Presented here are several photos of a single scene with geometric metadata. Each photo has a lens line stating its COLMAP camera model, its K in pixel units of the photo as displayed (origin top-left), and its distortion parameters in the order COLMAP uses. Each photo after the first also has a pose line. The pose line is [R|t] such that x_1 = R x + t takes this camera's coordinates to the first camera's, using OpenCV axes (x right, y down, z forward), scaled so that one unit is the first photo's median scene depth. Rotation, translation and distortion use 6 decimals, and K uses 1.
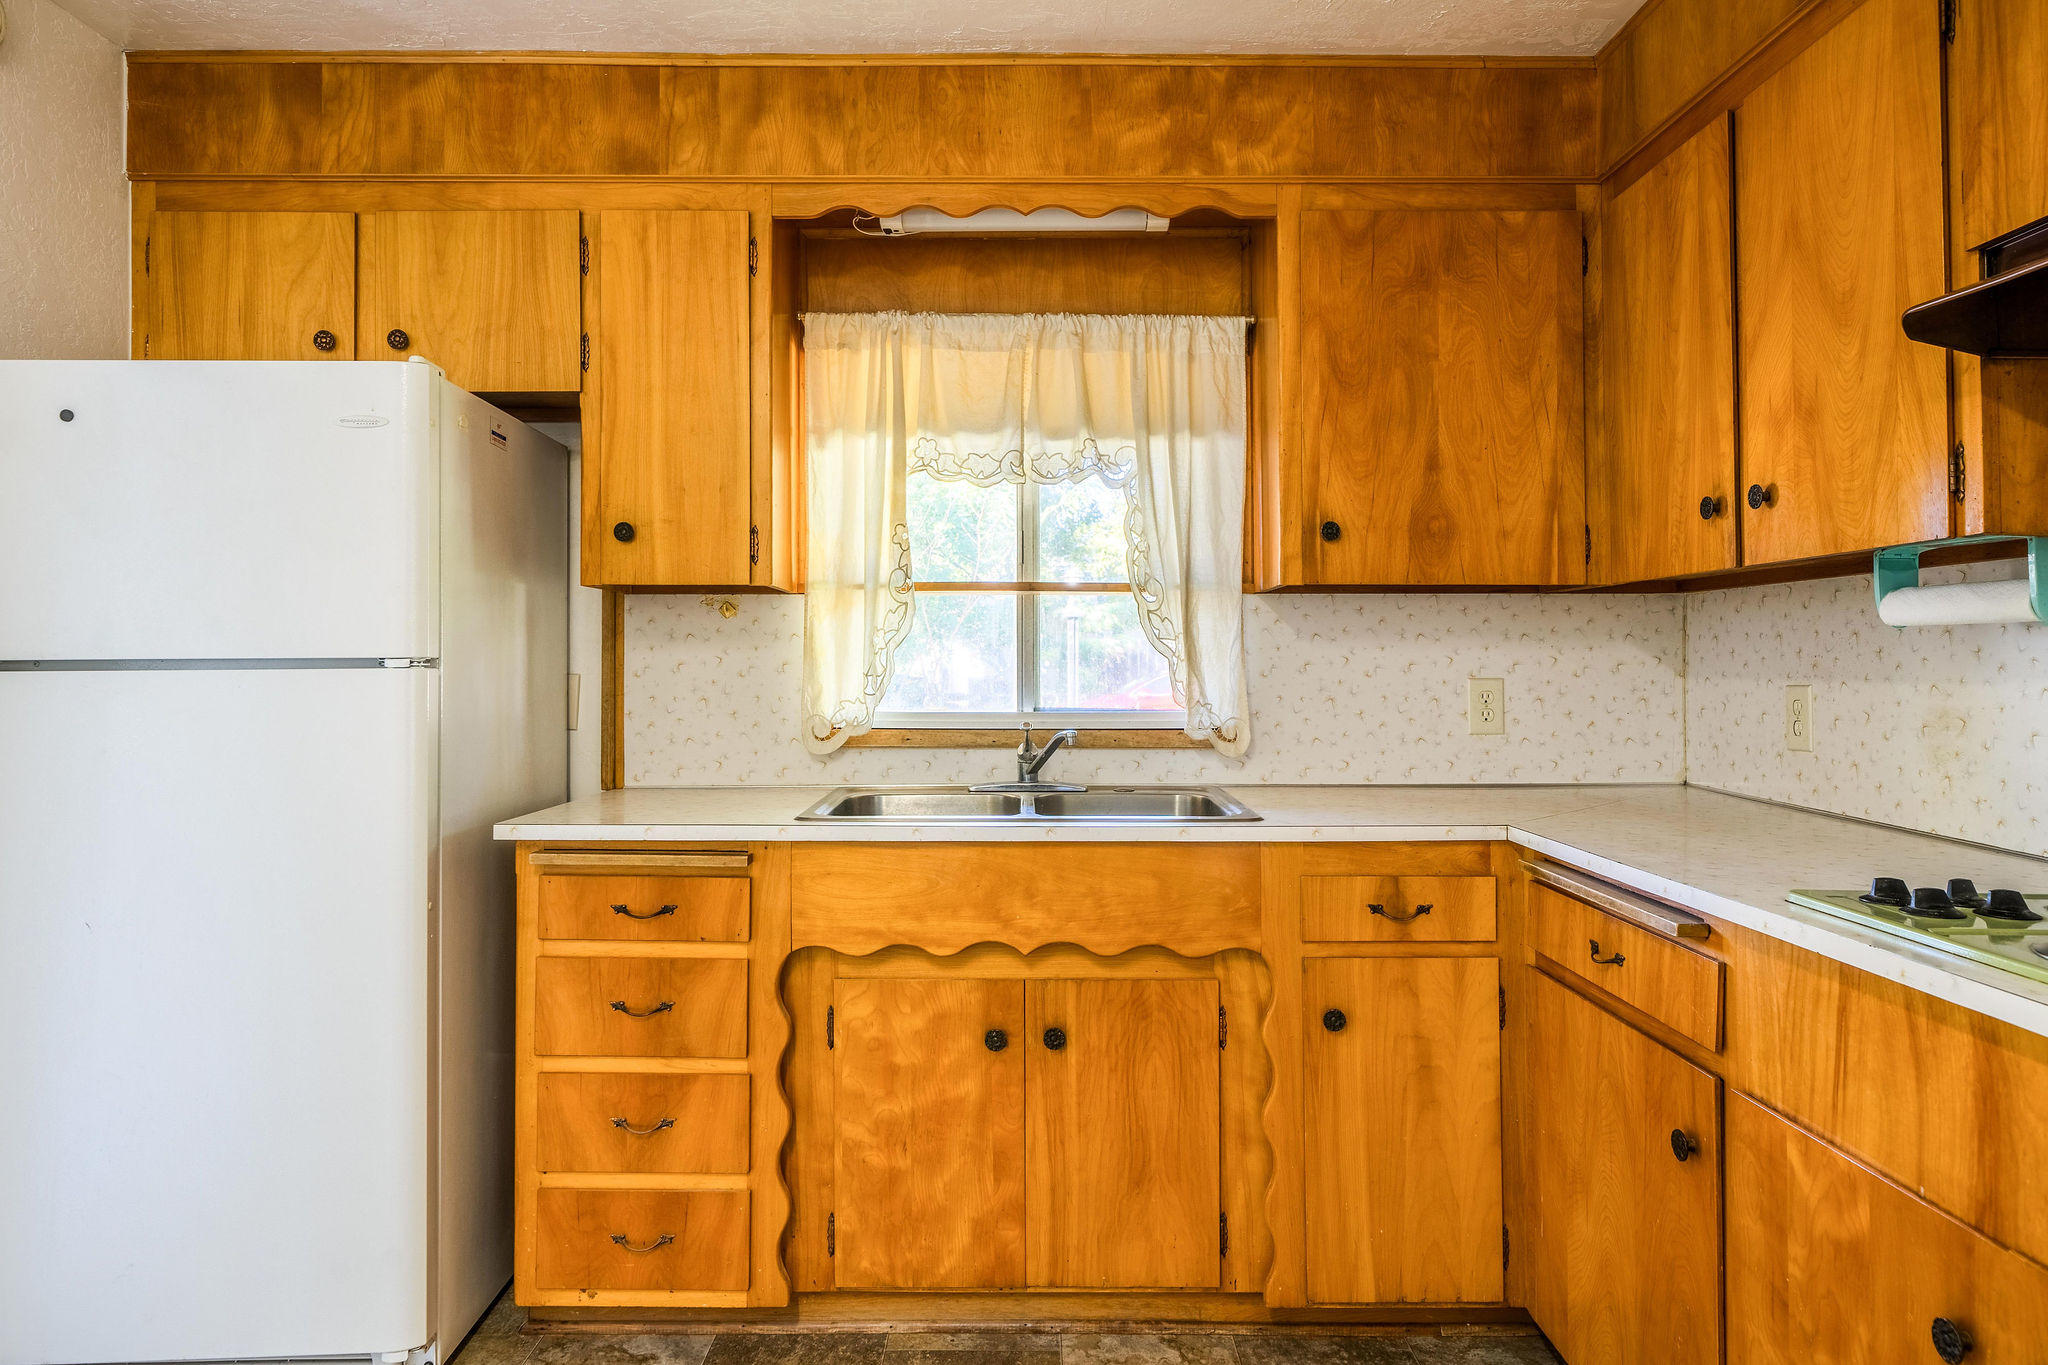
lens RADIAL K [[1312.5, 0, 1033.6], [0, 1312.5, 639.0], [0, 0, 1]] dist [0.002411, 0.001922]
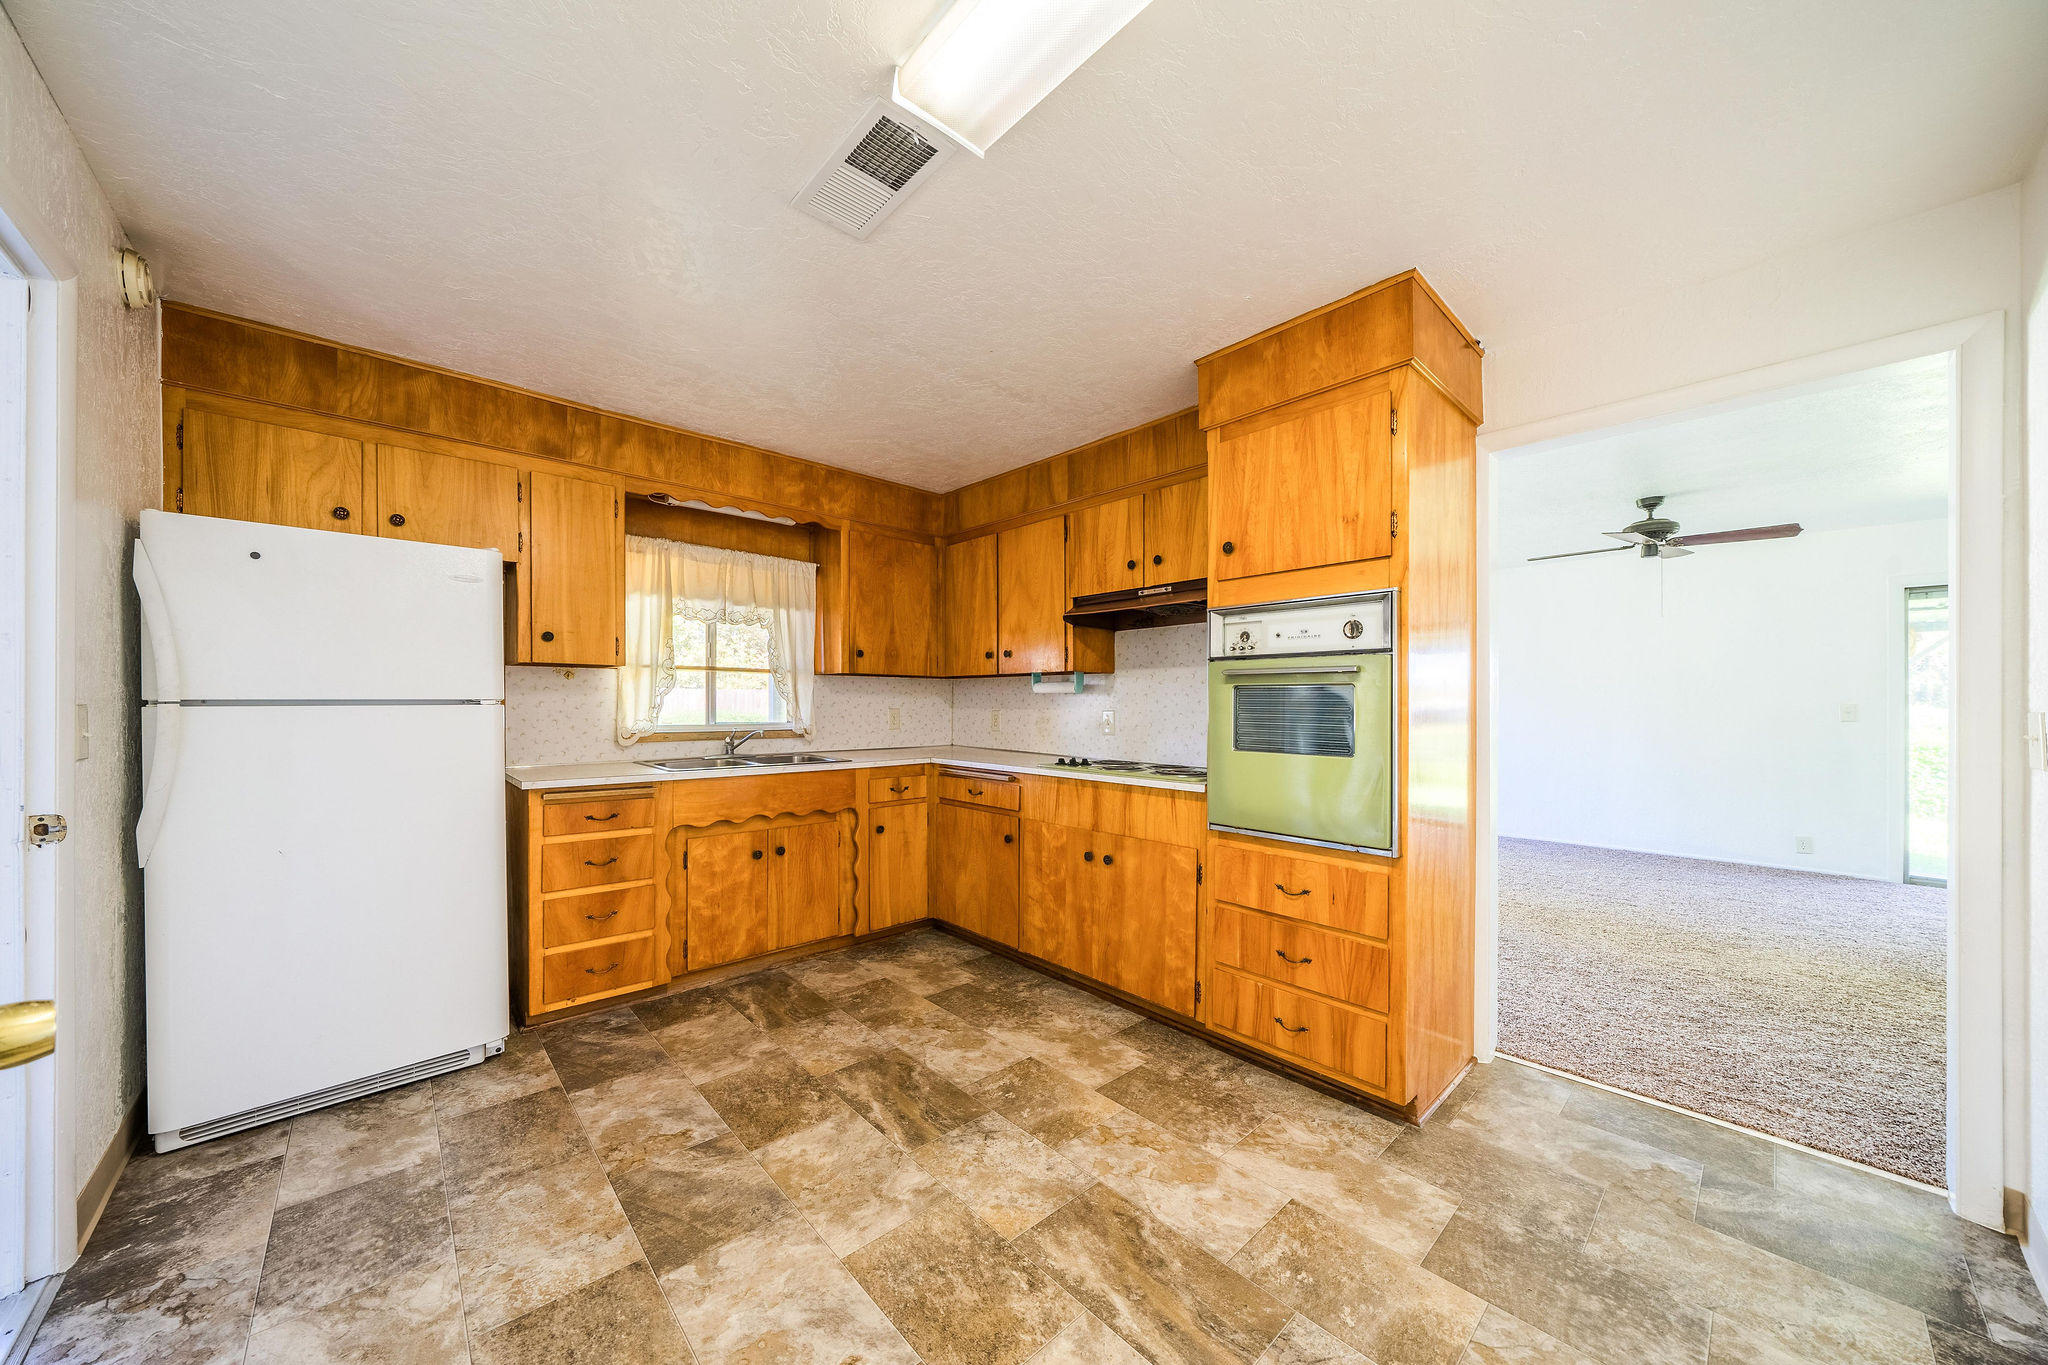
lens RADIAL K [[708.9, 0, 1011.1], [0, 708.9, 703.3], [0, 0, 1]] dist [-0.002123, -0.000210]
pose [[0.740702, 0.001876, 0.671831, -0.565034], [-0.015462, 0.999779, 0.014255, -0.006889], [-0.671655, -0.020947, 0.740567, -0.300172]]
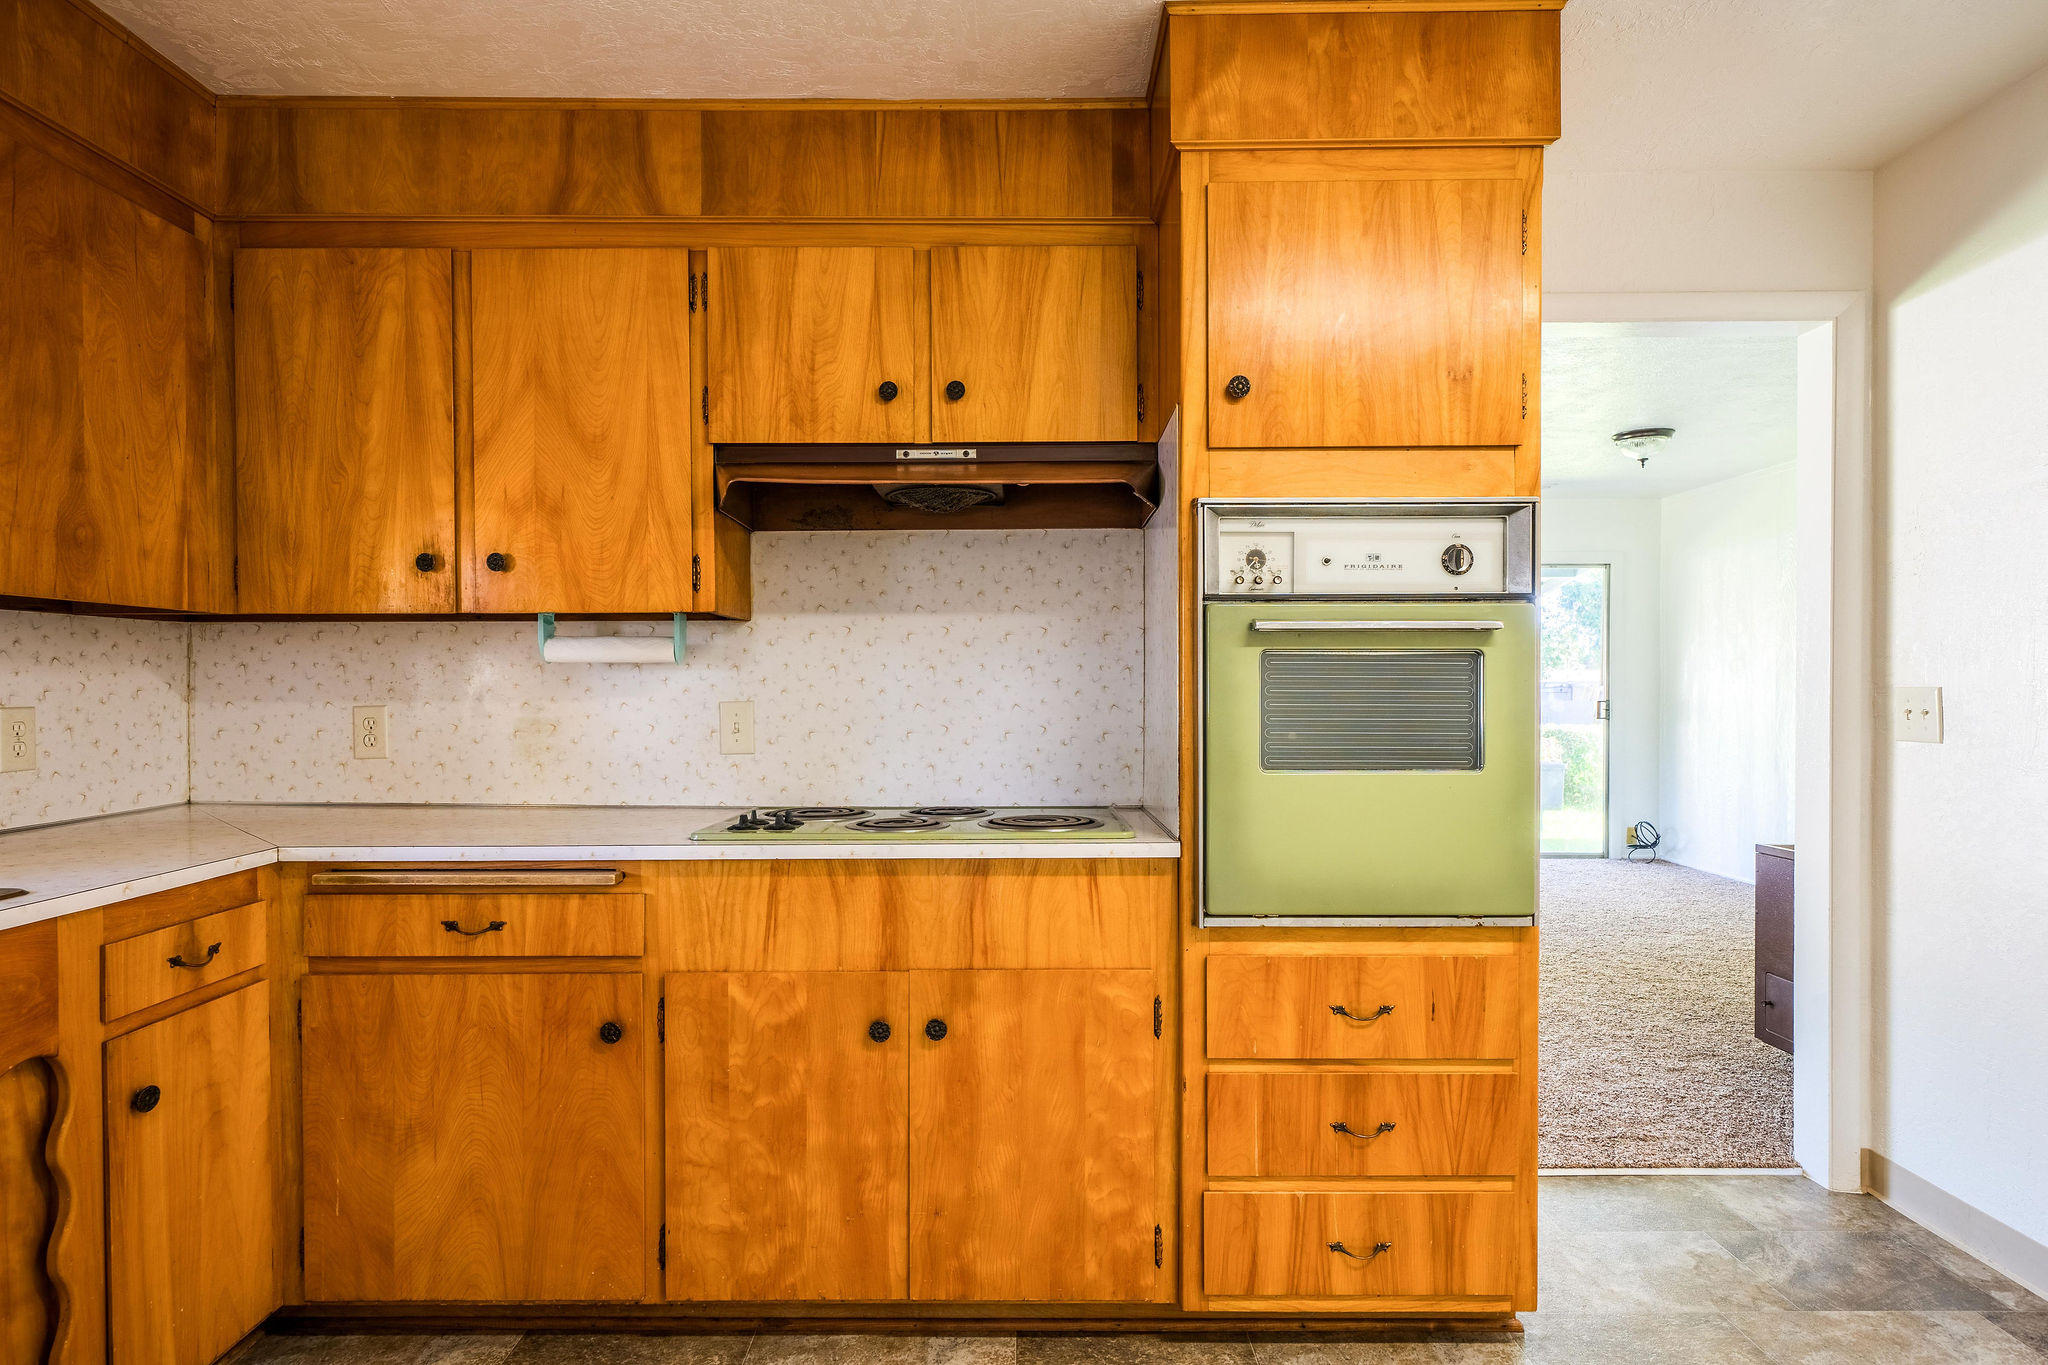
lens RADIAL K [[1105.9, 0, 1028.6], [0, 1105.9, 694.3], [0, 0, 1]] dist [0.001433, 0.000816]
pose [[-0.001659, -0.011237, 0.999935, -0.487947], [-0.014670, 0.999830, 0.011212, 0.003784], [-0.999891, -0.014651, -0.001824, 0.402815]]
